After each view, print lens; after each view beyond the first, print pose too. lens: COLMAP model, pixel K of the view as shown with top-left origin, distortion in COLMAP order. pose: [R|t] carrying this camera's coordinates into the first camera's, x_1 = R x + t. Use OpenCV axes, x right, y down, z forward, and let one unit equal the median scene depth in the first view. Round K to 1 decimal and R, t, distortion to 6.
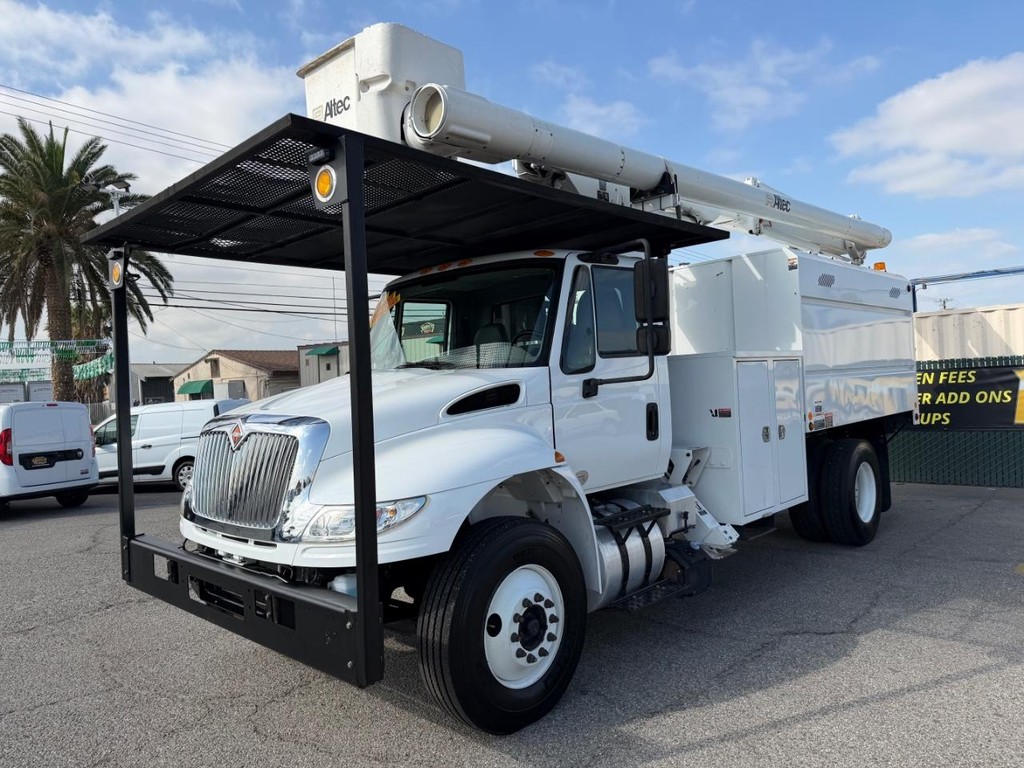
lens RADIAL K [[706.6, 0, 508.8], [0, 706.6, 384.2], [0, 0, 1]] dist [0.153970, -0.261106]
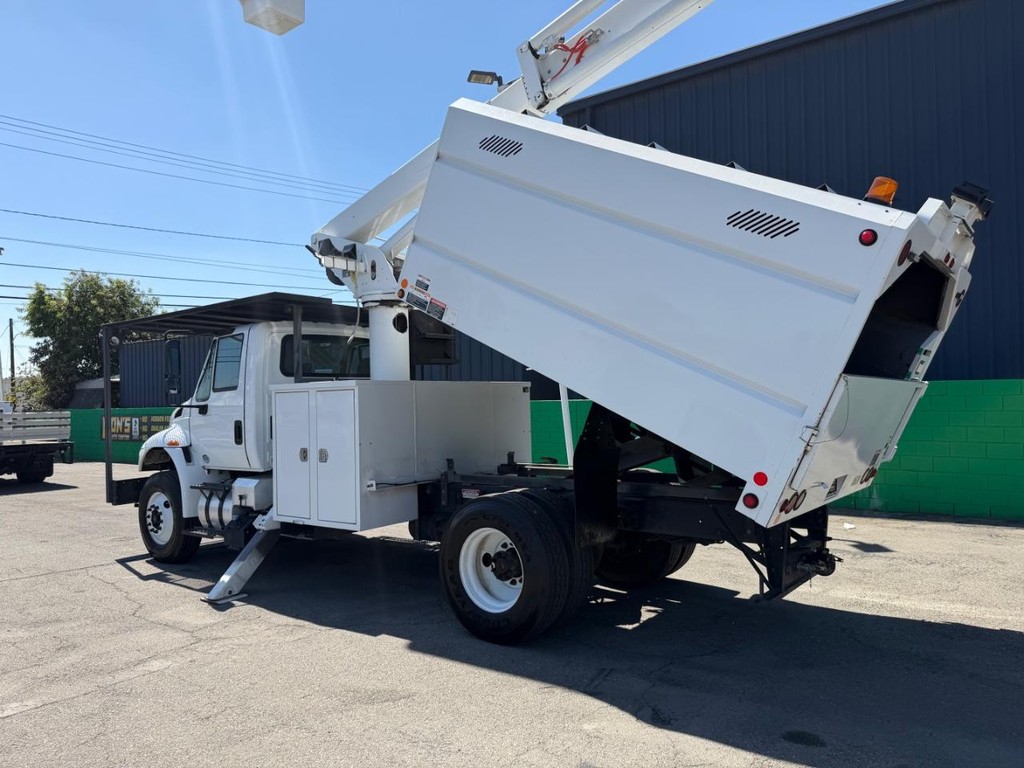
lens RADIAL K [[717.1, 0, 507.1], [0, 717.1, 381.1], [0, 0, 1]] dist [0.084329, -0.103365]
pose [[0.095792, 0.014841, -0.995291, 1.969737], [0.024145, 0.999560, 0.017228, -0.078726], [0.995109, -0.025681, 0.095391, 1.545838]]
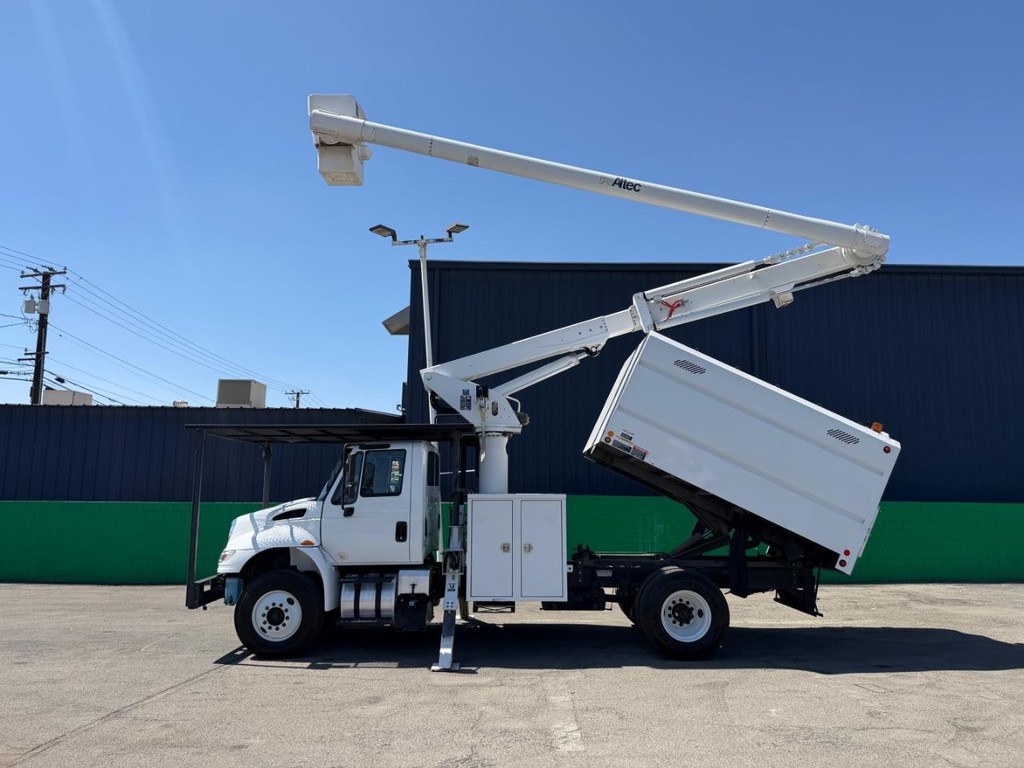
lens RADIAL K [[717.4, 0, 512.0], [0, 717.4, 384.0], [0, 0, 1]] dist [0.094513, -0.123819]
pose [[0.689137, -0.061443, -0.722021, 1.941525], [-0.031070, 0.992977, -0.114156, -0.136468], [0.723965, 0.101102, 0.682388, -0.133360]]
